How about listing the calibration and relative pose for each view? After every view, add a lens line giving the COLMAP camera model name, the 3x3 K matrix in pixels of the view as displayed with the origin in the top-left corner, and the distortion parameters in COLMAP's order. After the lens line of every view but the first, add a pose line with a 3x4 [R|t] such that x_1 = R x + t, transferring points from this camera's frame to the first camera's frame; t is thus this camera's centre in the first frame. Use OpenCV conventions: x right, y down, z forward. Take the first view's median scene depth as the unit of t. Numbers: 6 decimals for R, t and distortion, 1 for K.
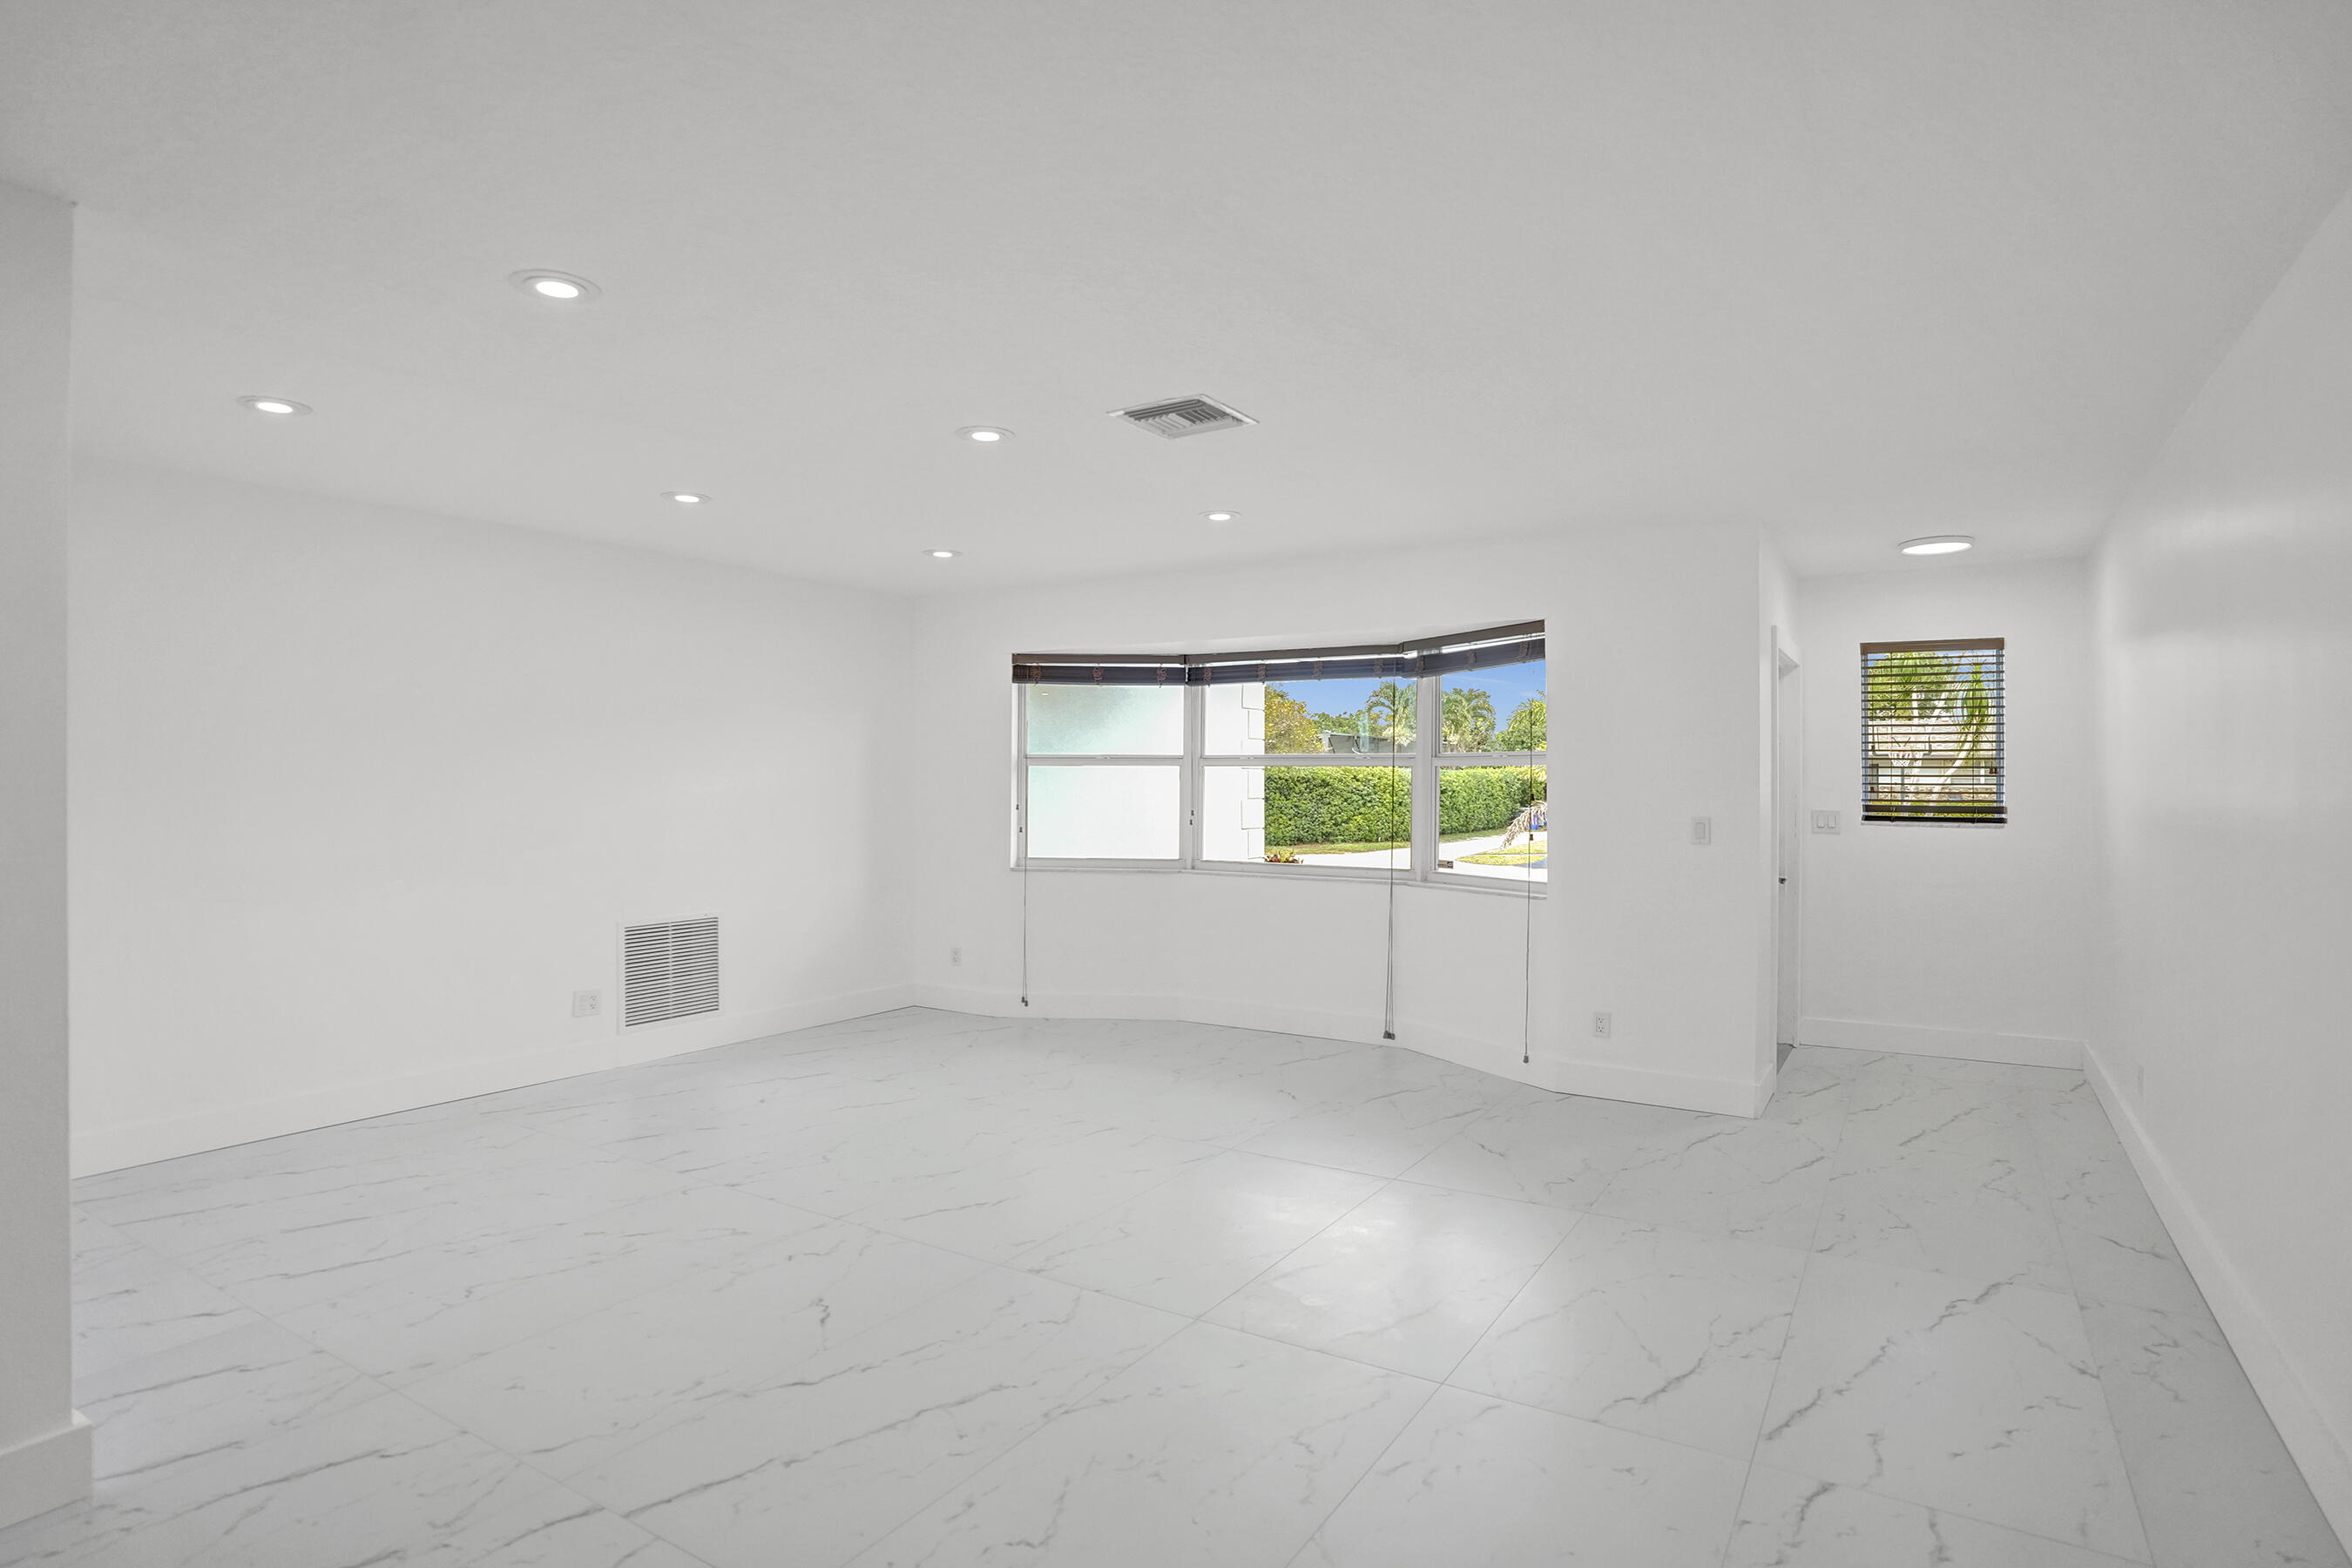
lens RADIAL K [[1230.6, 0, 1184.8], [0, 1230.6, 780.9], [0, 0, 1]] dist [-0.067004, 0.022449]
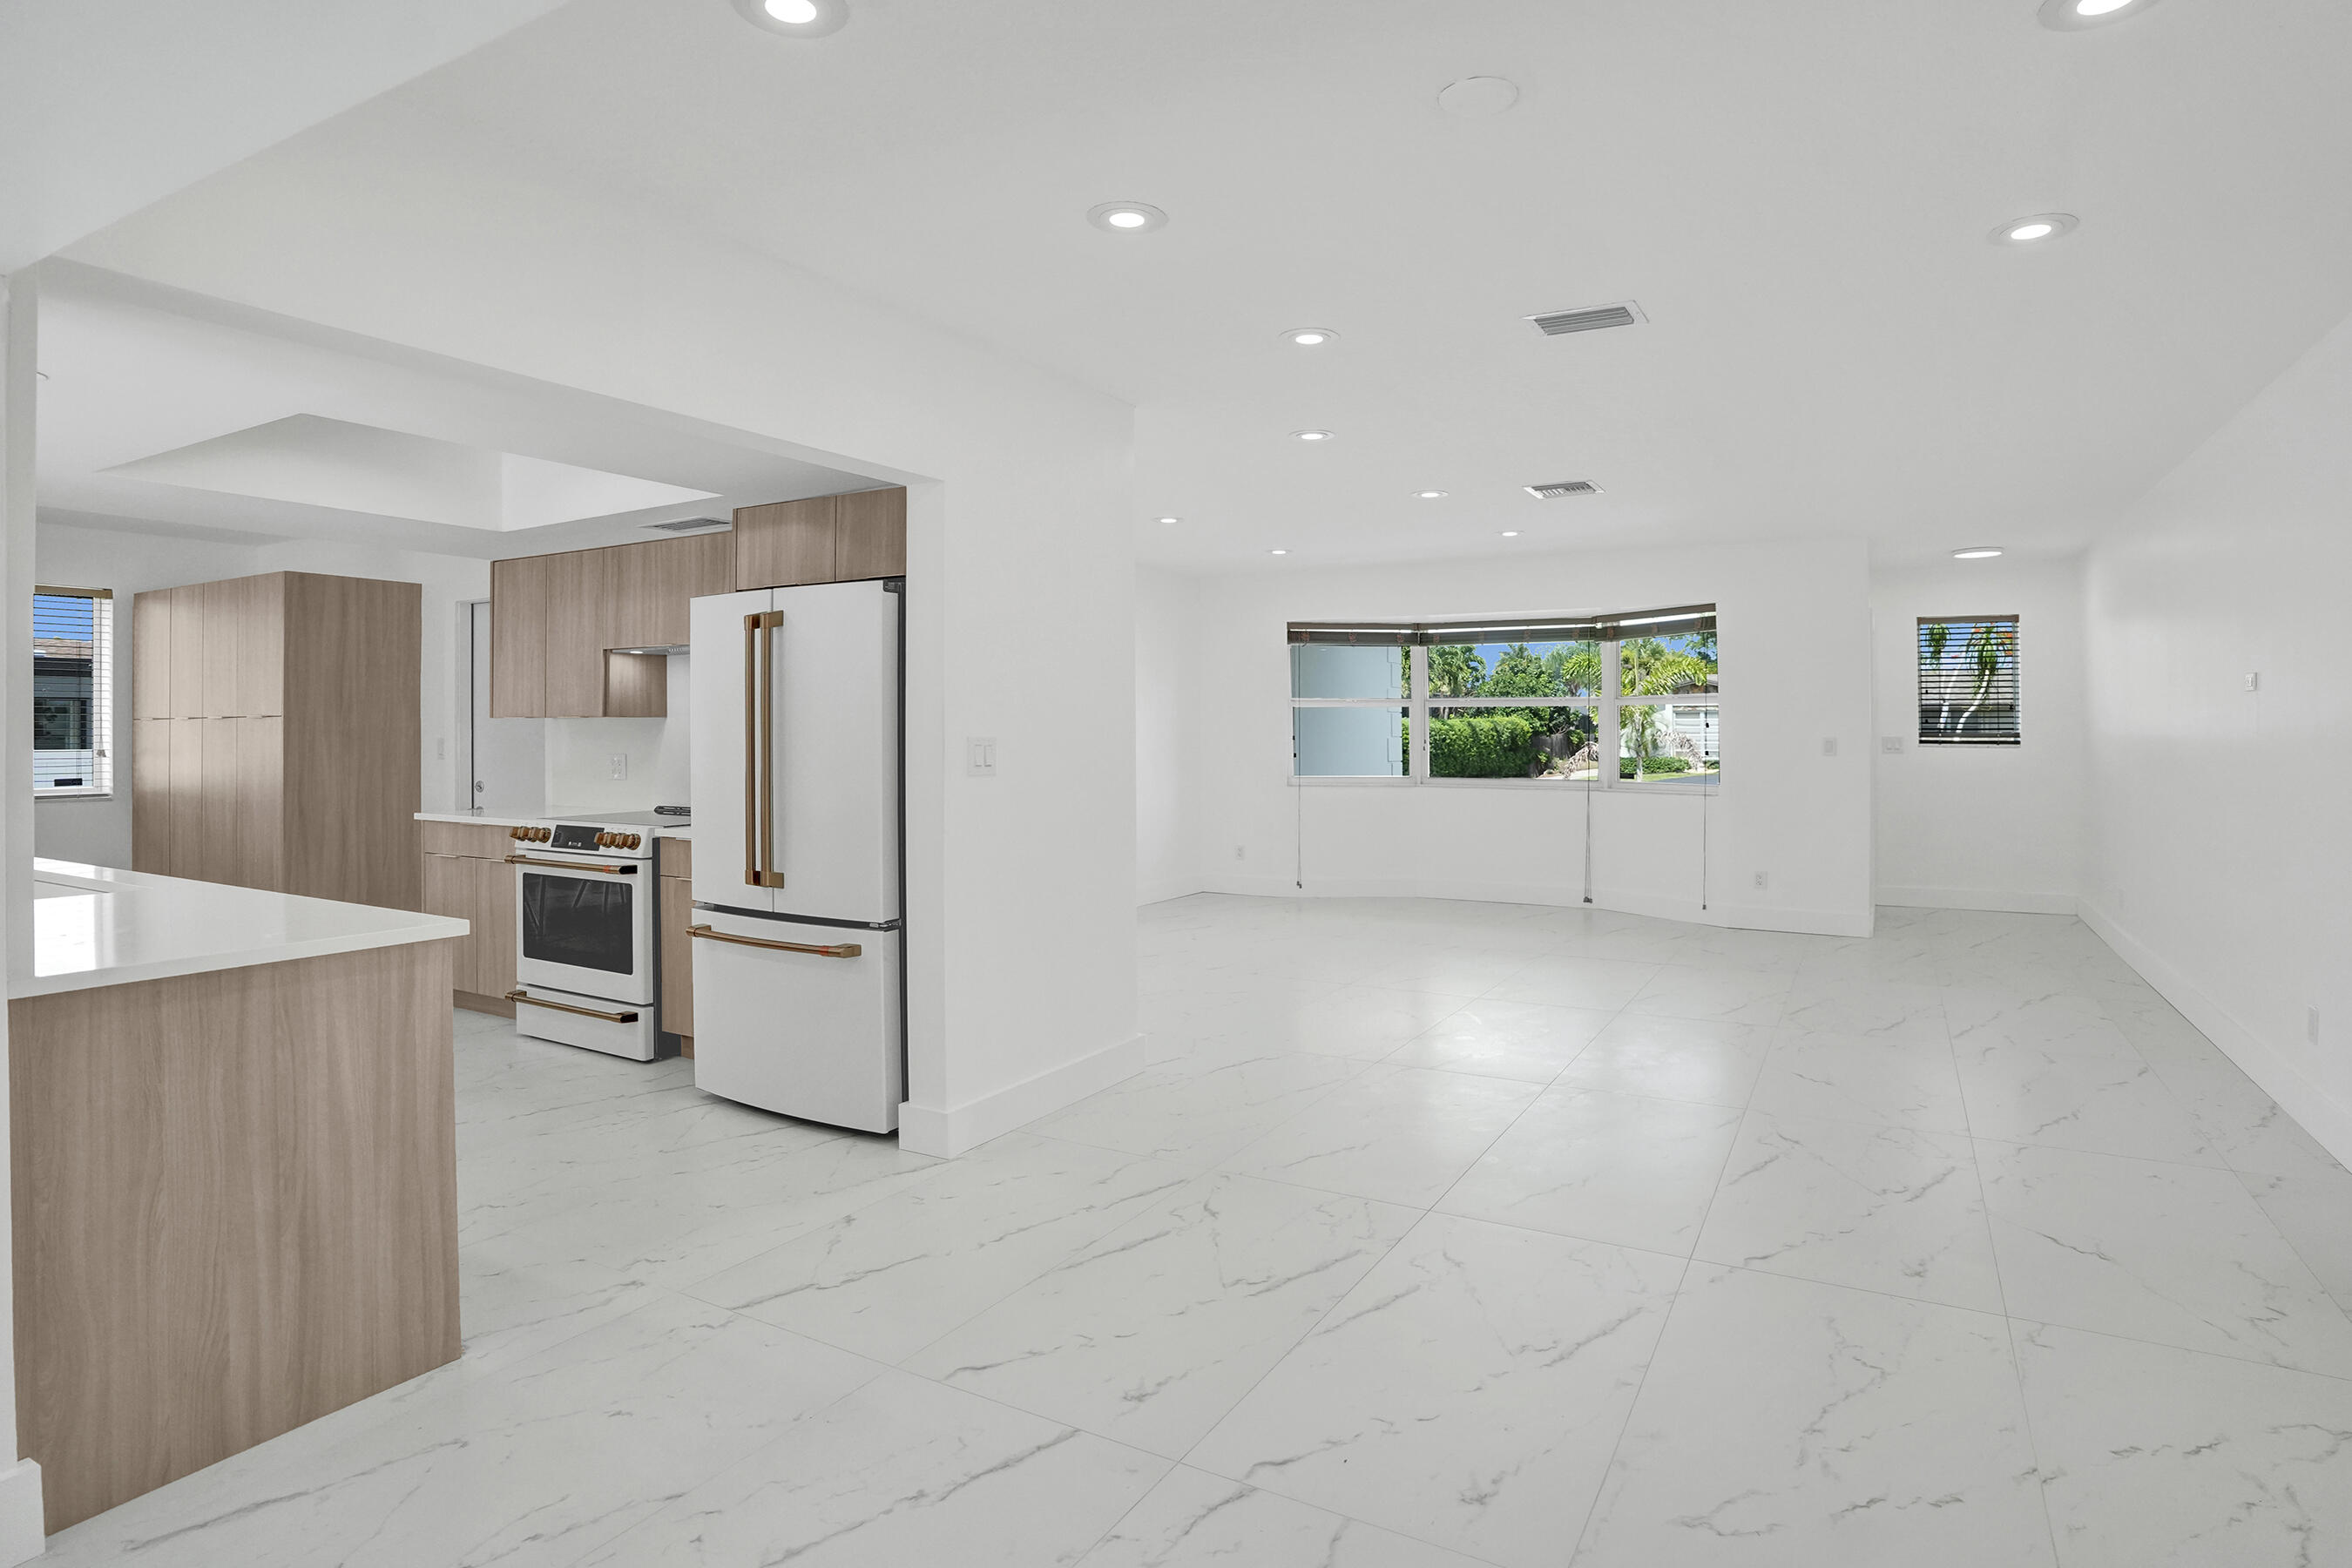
lens RADIAL K [[1230.6, 0, 1194.0], [0, 1230.6, 746.2], [0, 0, 1]] dist [-0.067004, 0.022449]
pose [[0.999293, -0.004812, 0.037294, -0.347311], [0.004431, 0.999937, 0.010301, 0.018301], [-0.037342, -0.010128, 0.999251, -0.382933]]
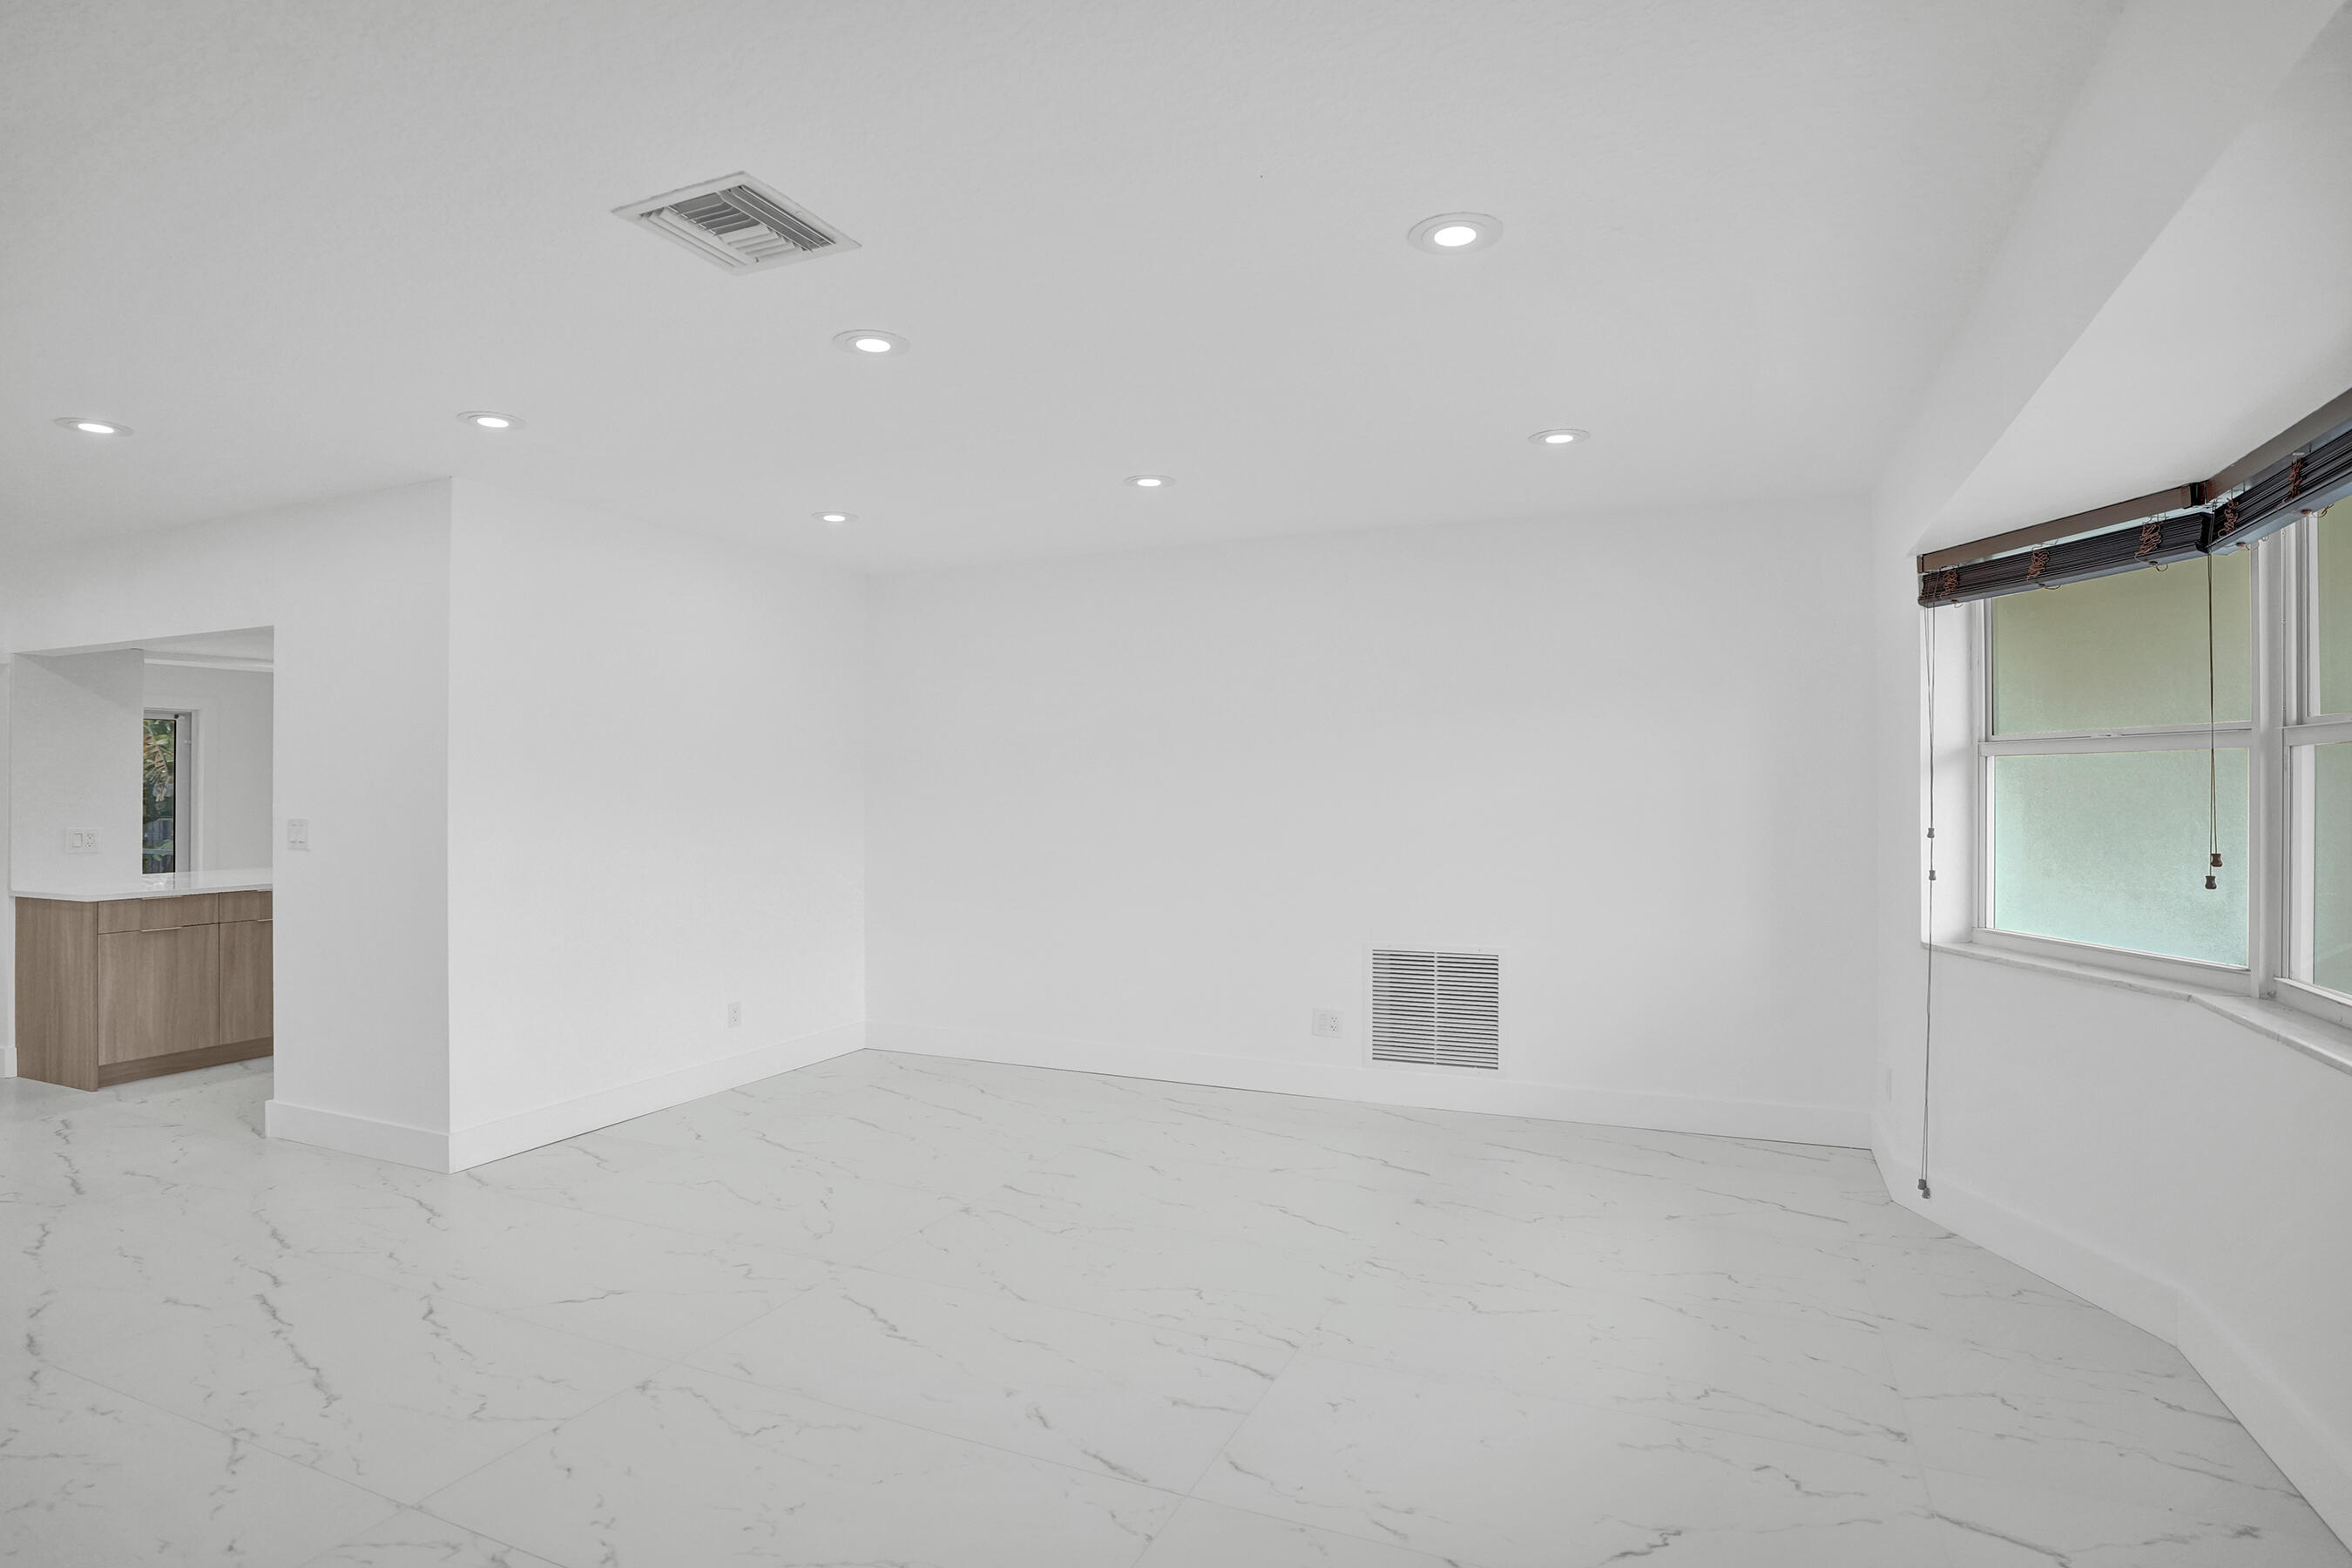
lens RADIAL K [[1230.6, 0, 1184.0], [0, 1230.6, 778.4], [0, 0, 1]] dist [-0.067004, 0.022449]
pose [[0.151947, -0.015536, -0.988266, 0.400522], [-0.000304, 0.999876, -0.015765, 0.007159], [0.988389, 0.002696, 0.151924, 0.682209]]
